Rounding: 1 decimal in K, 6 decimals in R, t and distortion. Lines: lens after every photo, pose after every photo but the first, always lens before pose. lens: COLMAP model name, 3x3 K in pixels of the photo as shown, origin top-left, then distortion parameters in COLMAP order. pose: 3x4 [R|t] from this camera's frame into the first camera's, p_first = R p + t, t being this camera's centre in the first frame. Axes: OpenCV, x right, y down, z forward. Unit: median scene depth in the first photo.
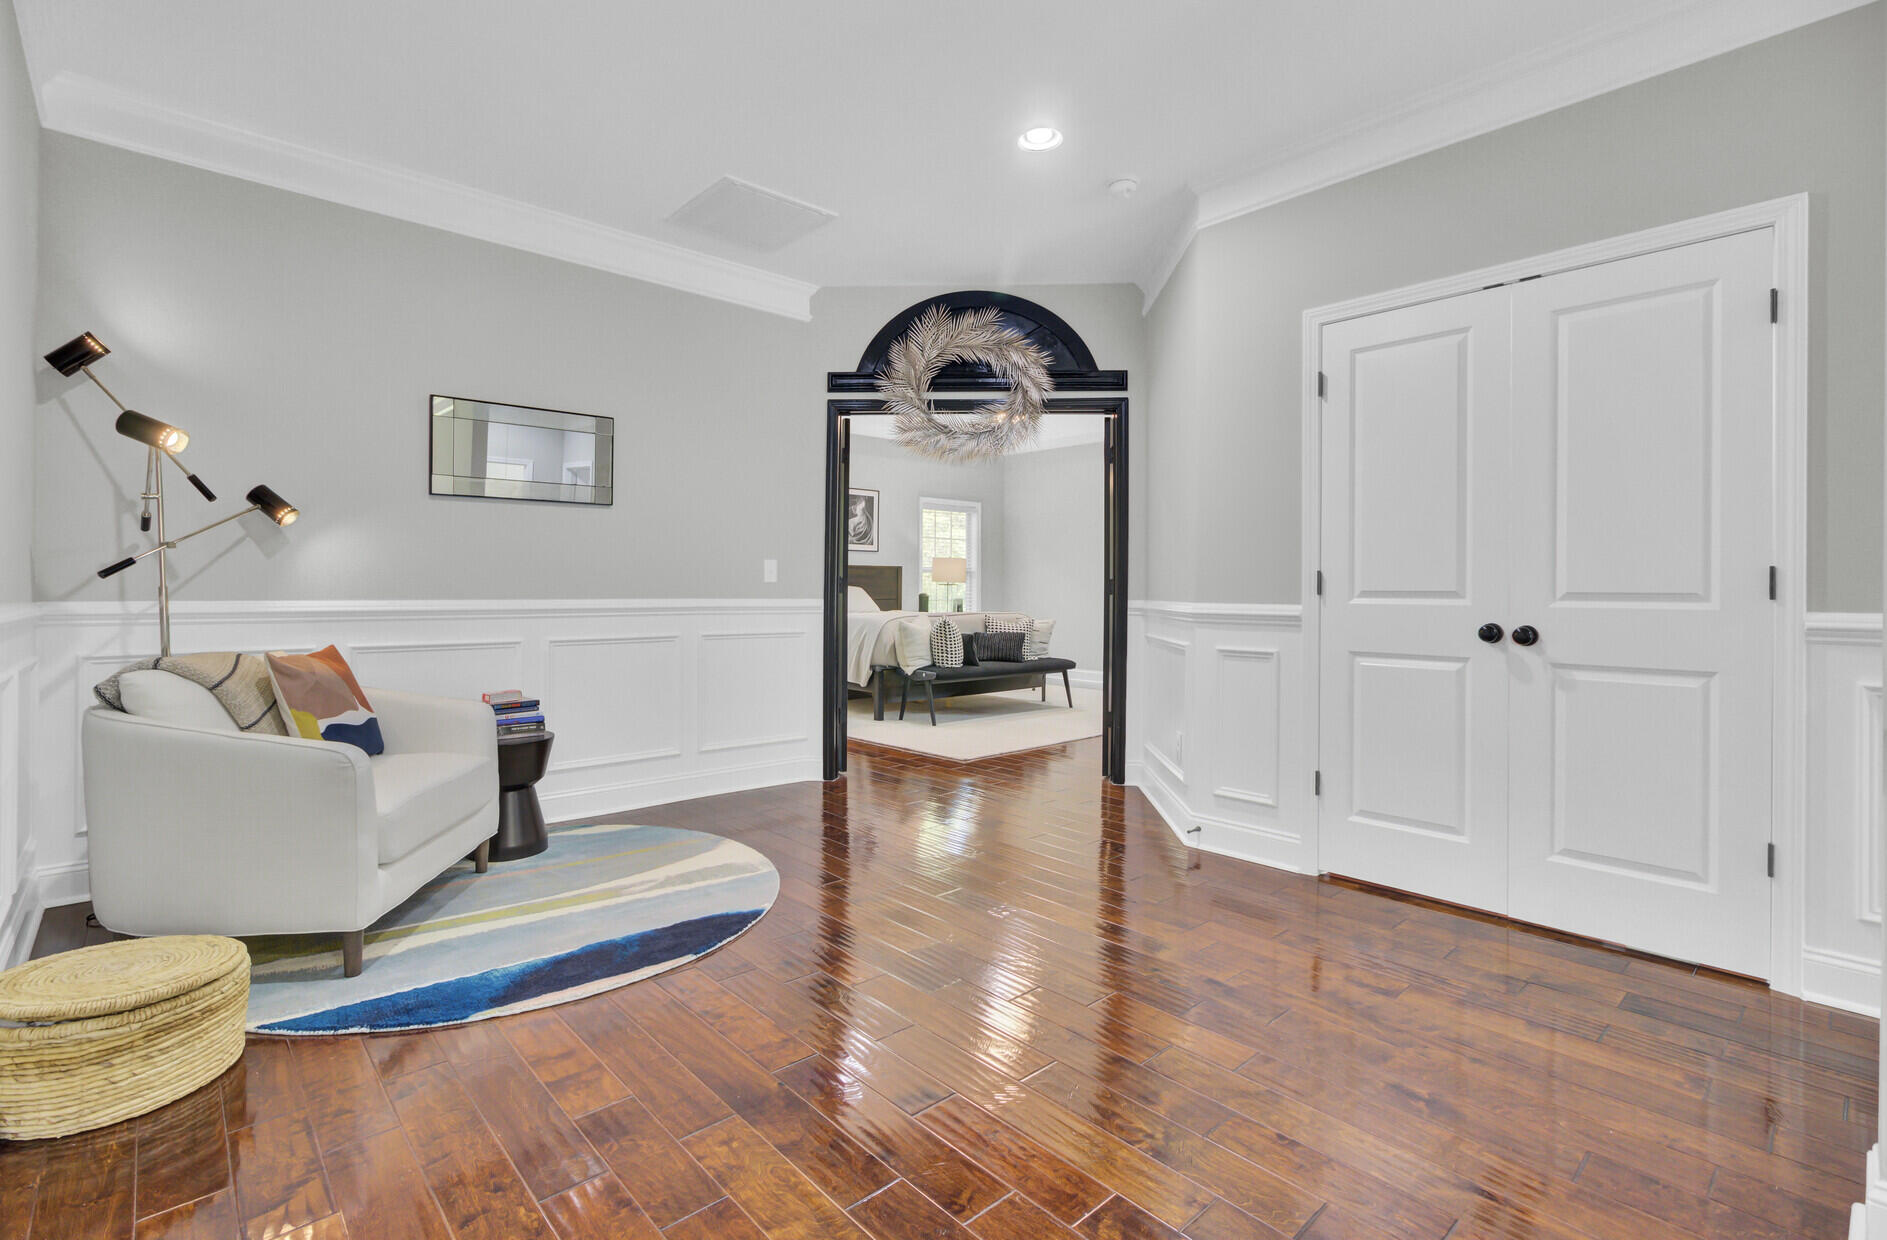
lens RADIAL K [[870.1, 0, 943.2], [0, 870.1, 605.0], [0, 0, 1]] dist [-0.002639, 0.000961]
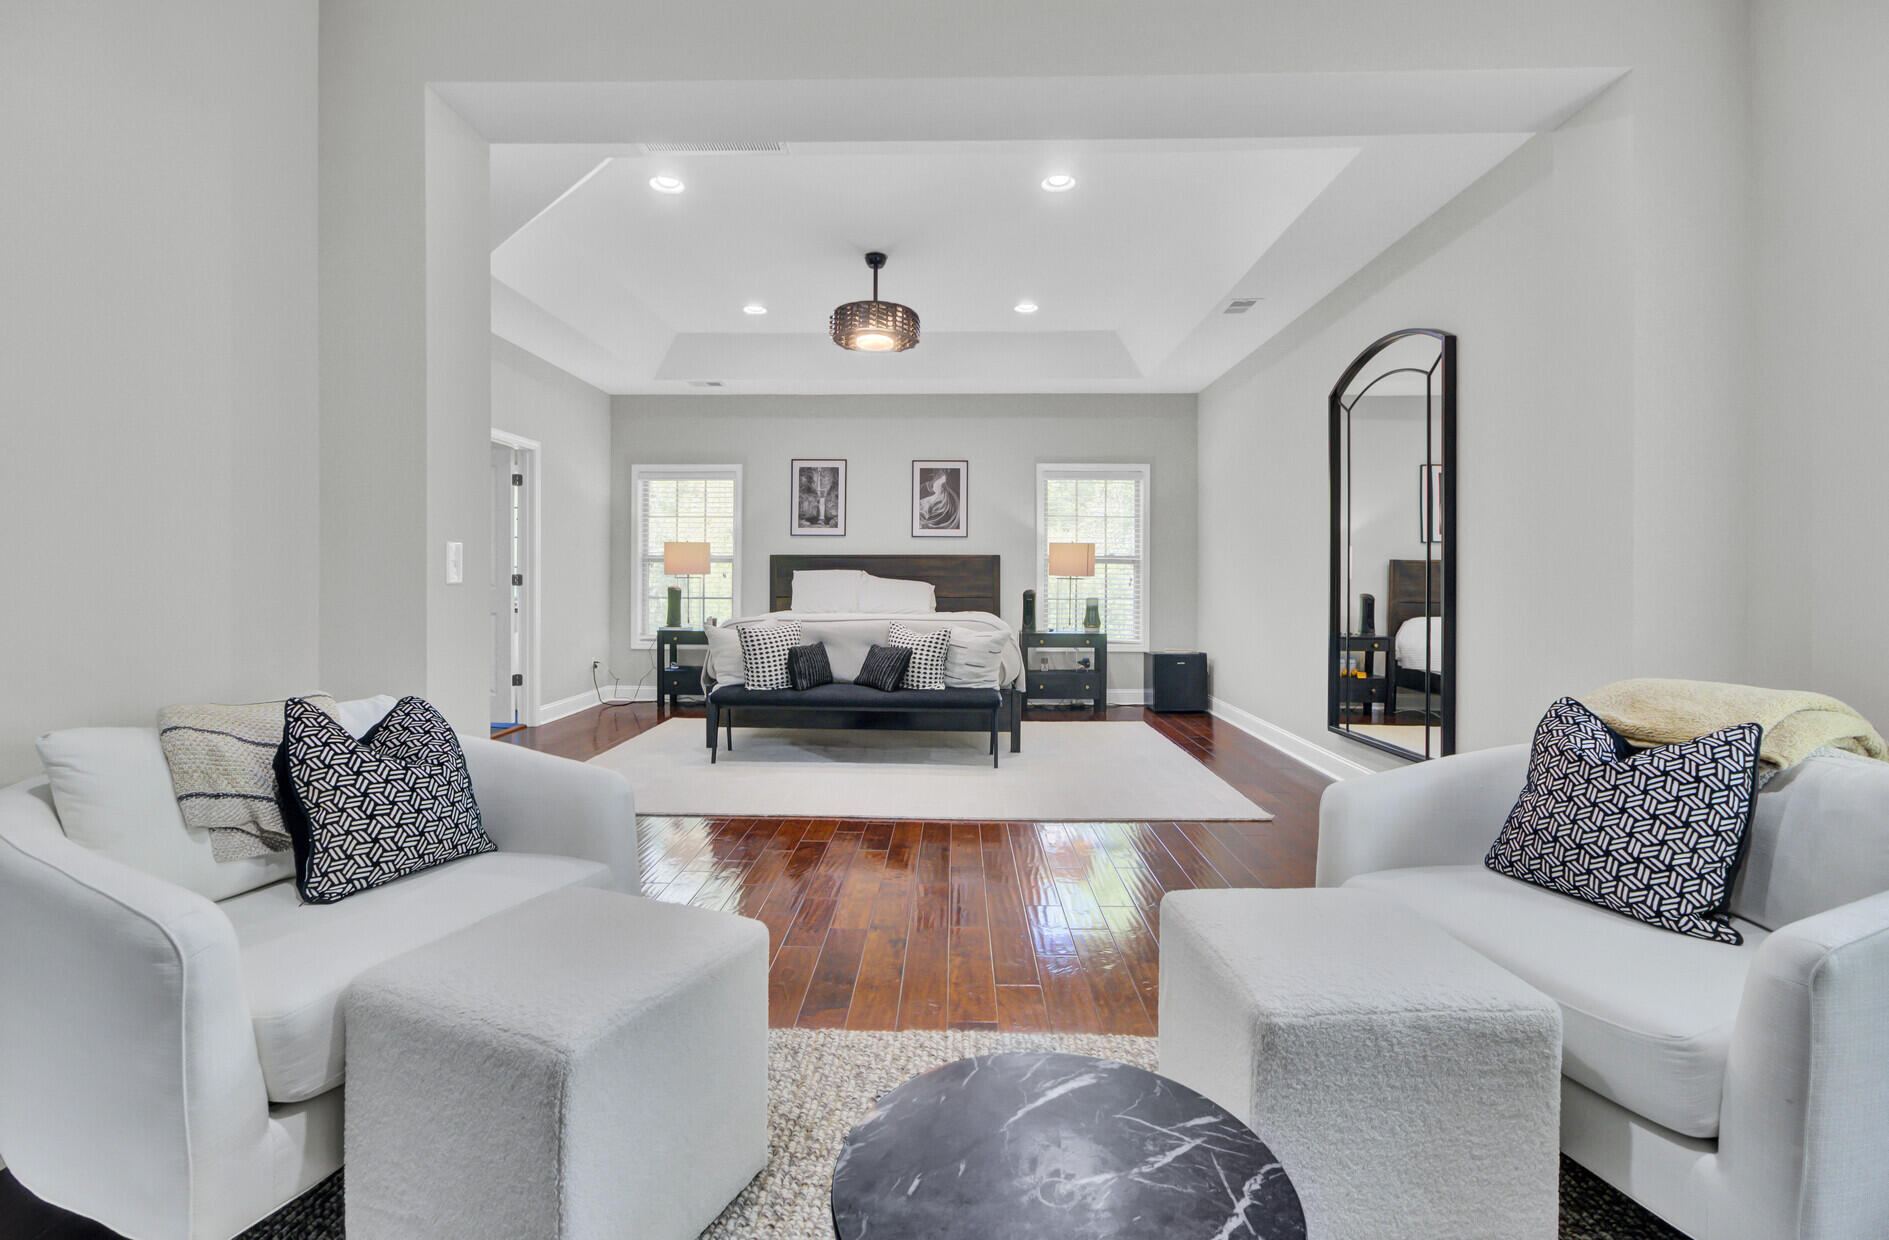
lens RADIAL K [[882.1, 0, 938.5], [0, 882.1, 580.0], [0, 0, 1]] dist [-0.025221, 0.000649]
pose [[0.723801, -0.001710, -0.690007, 0.469274], [-0.012216, 0.999808, -0.015291, -0.009590], [0.689901, 0.019497, 0.723641, 0.405480]]
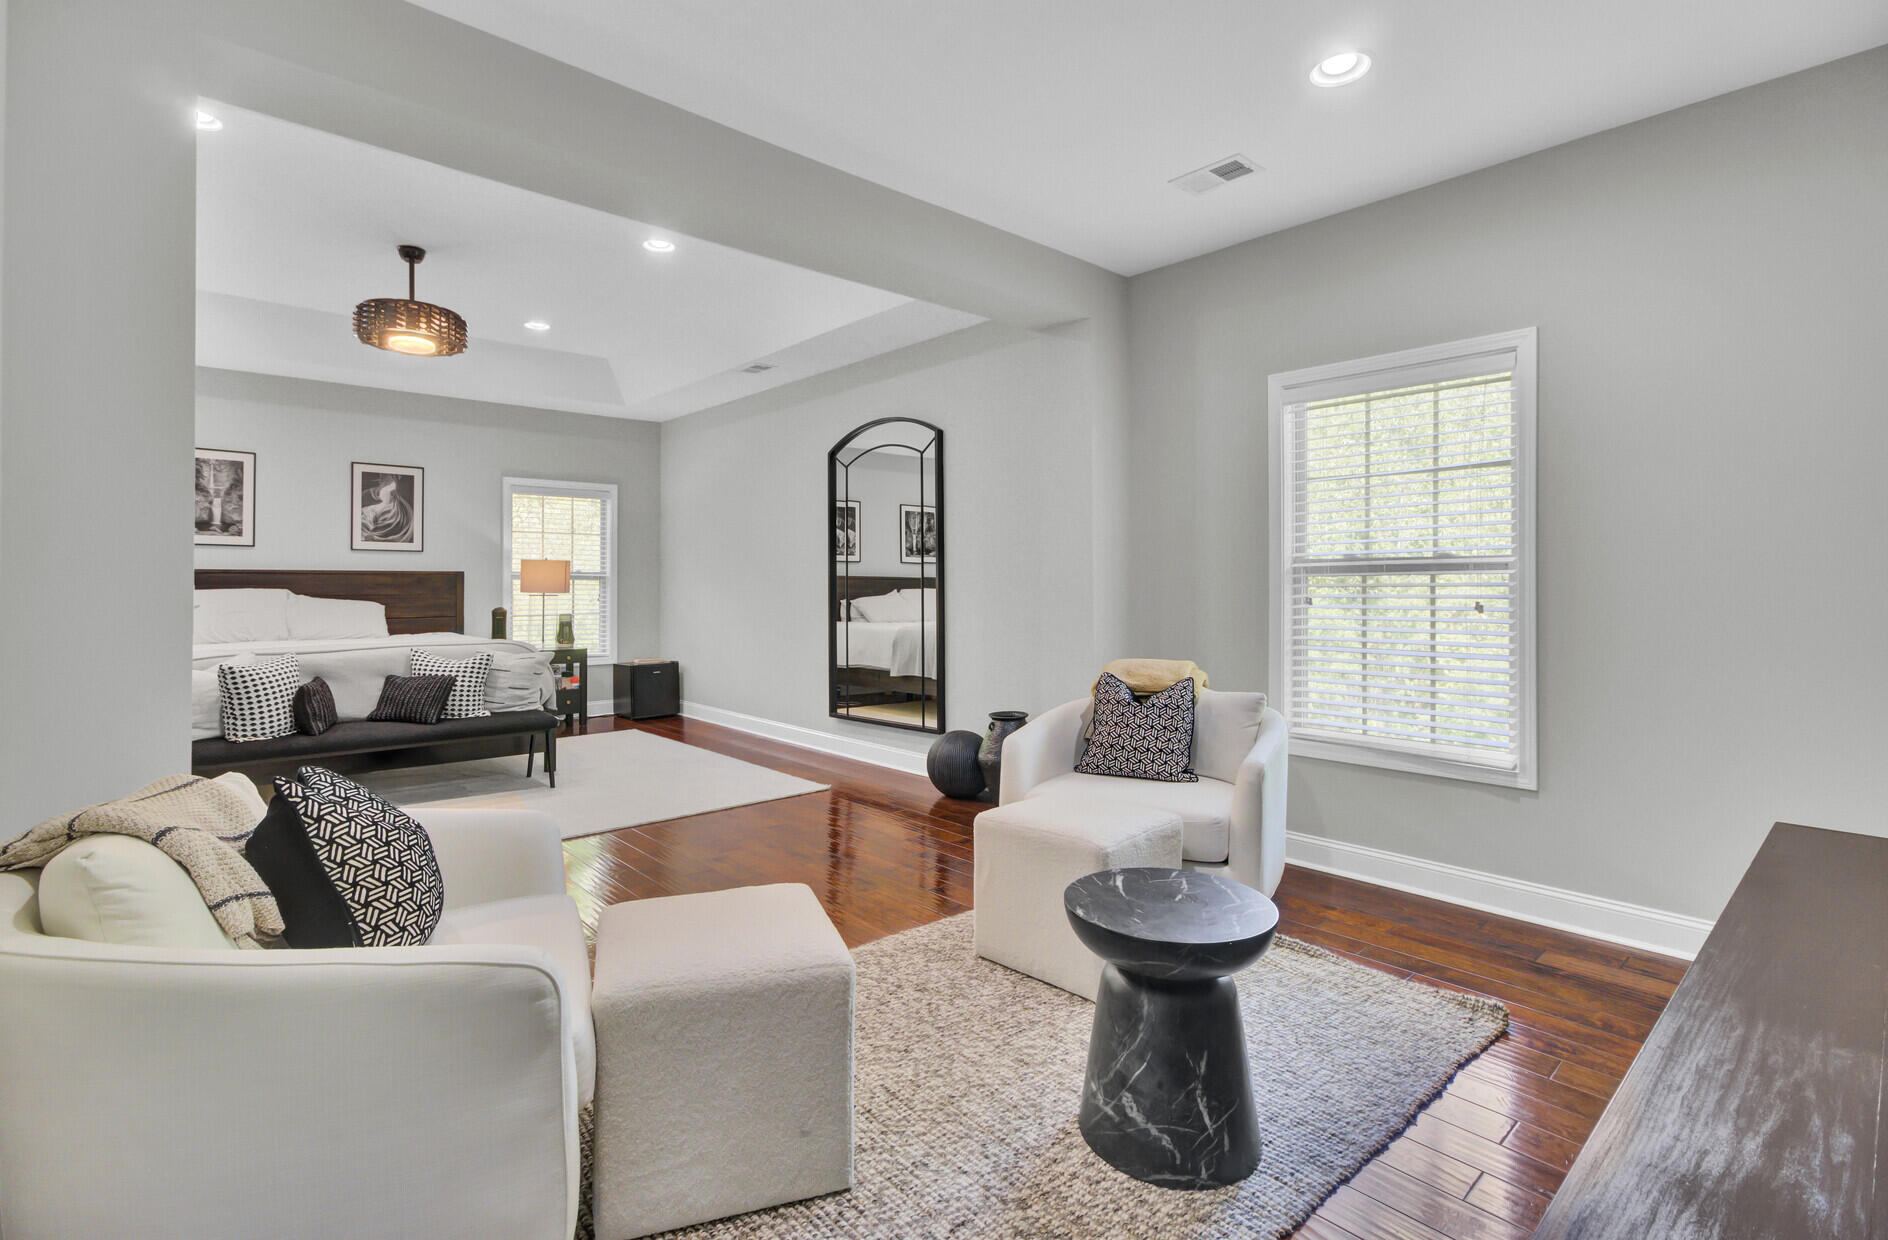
lens RADIAL K [[872.6, 0, 938.4], [0, 872.6, 587.1], [0, 0, 1]] dist [-0.032649, 0.027206]
pose [[0.999972, -0.006592, -0.003507, 0.363657], [0.006535, 0.999851, -0.015970, -0.017256], [0.003611, 0.015946, 0.999866, 0.283190]]
